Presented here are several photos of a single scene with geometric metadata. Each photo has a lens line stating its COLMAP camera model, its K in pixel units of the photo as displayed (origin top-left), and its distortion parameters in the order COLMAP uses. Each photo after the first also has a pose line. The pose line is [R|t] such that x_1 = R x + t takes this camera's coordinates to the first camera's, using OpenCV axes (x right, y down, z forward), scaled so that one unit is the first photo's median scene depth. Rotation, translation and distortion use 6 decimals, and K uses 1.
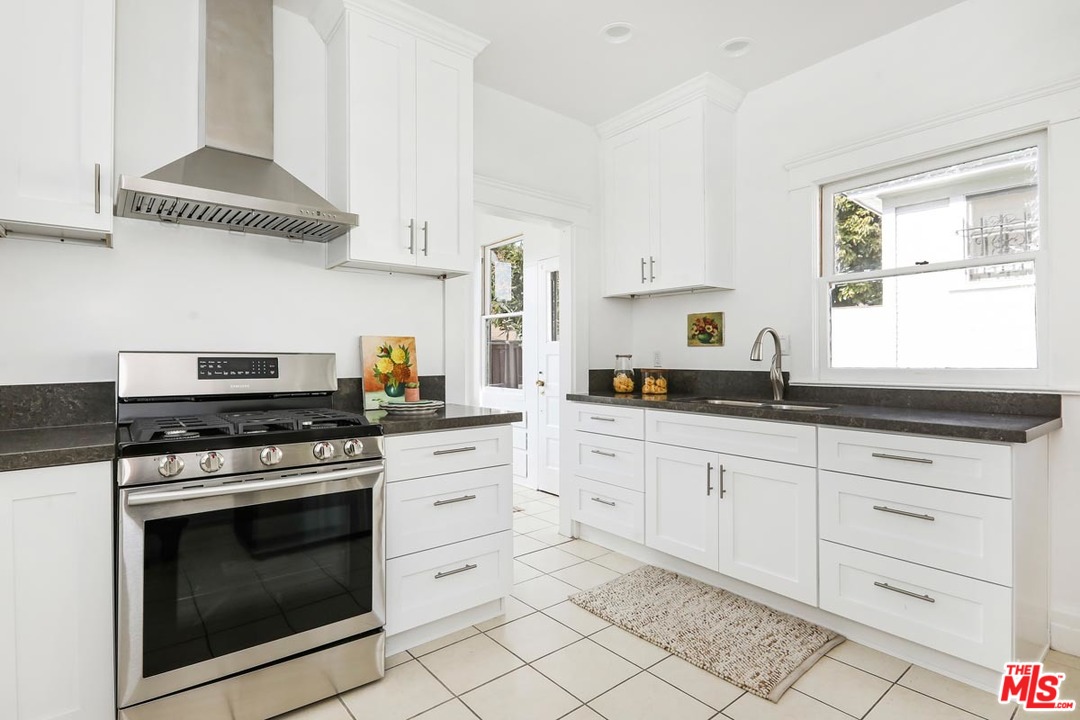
lens RADIAL K [[521.8, 0, 542.2], [0, 521.8, 355.5], [0, 0, 1]] dist [-0.006974, -0.000677]
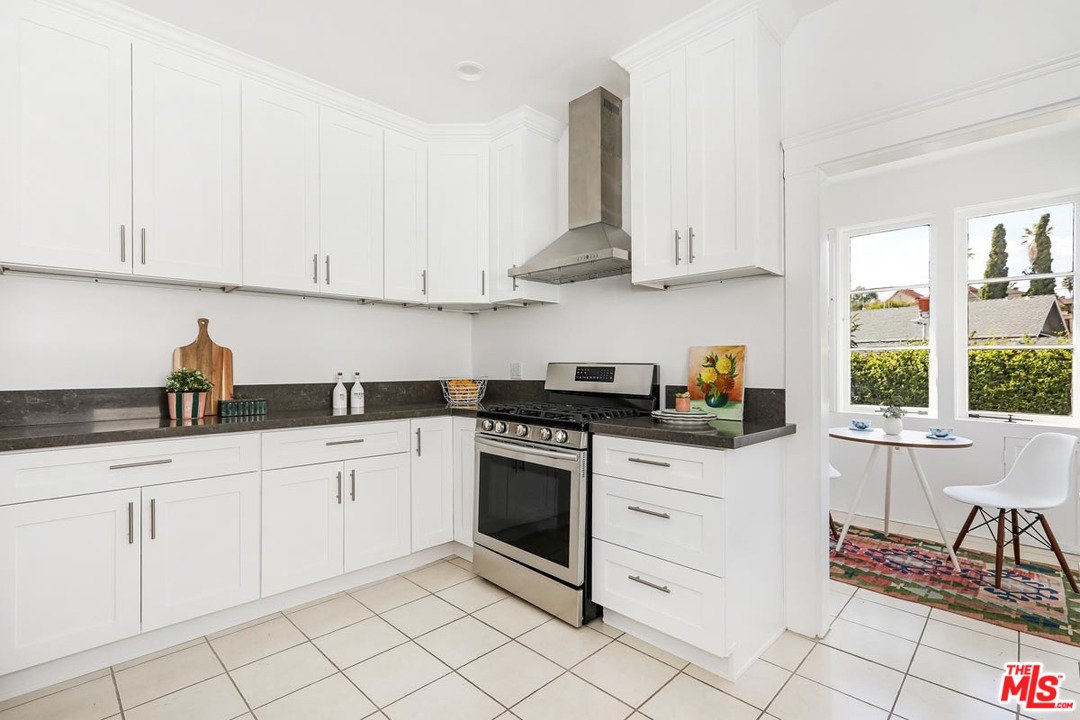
lens RADIAL K [[496.4, 0, 536.4], [0, 496.4, 366.9], [0, 0, 1]] dist [-0.020810, 0.003158]
pose [[0.110129, 0.008733, -0.993879, 0.606755], [0.005962, 0.999938, 0.009447, -0.007686], [0.993899, -0.006966, 0.110070, 0.561942]]
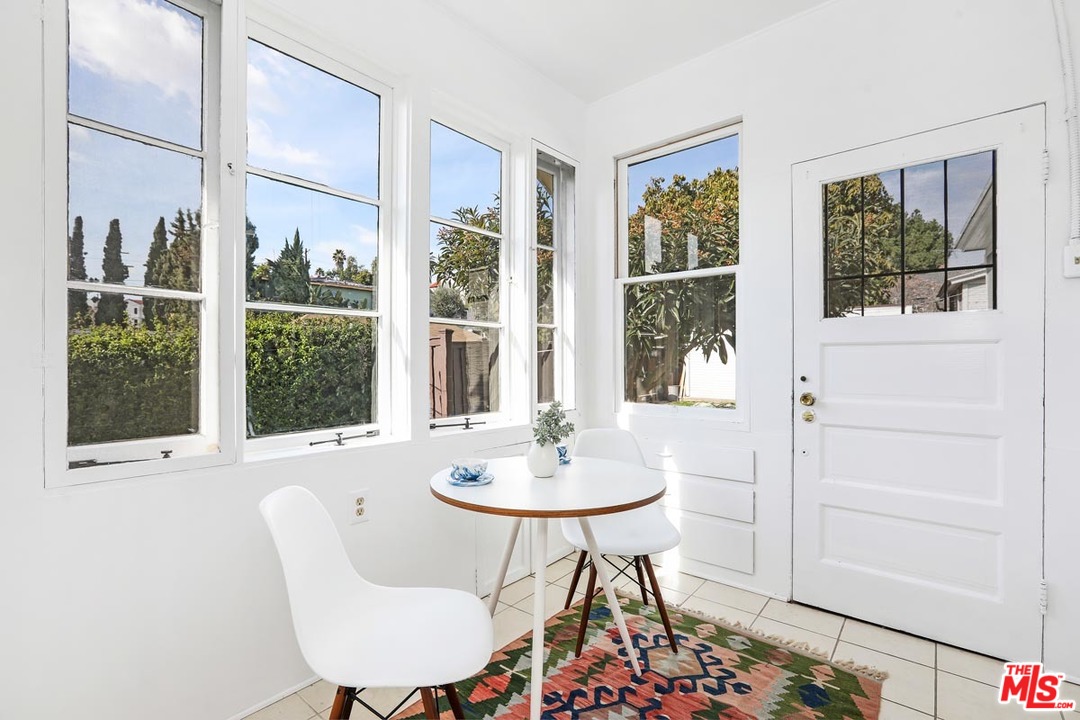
lens RADIAL K [[496.4, 0, 533.8], [0, 496.4, 358.1], [0, 0, 1]] dist [-0.020810, 0.003158]
pose [[0.982698, 0.002291, 0.185200, -0.626094], [-0.003694, 0.999967, 0.007233, 0.015671], [-0.185177, -0.007792, 0.982674, 0.988822]]
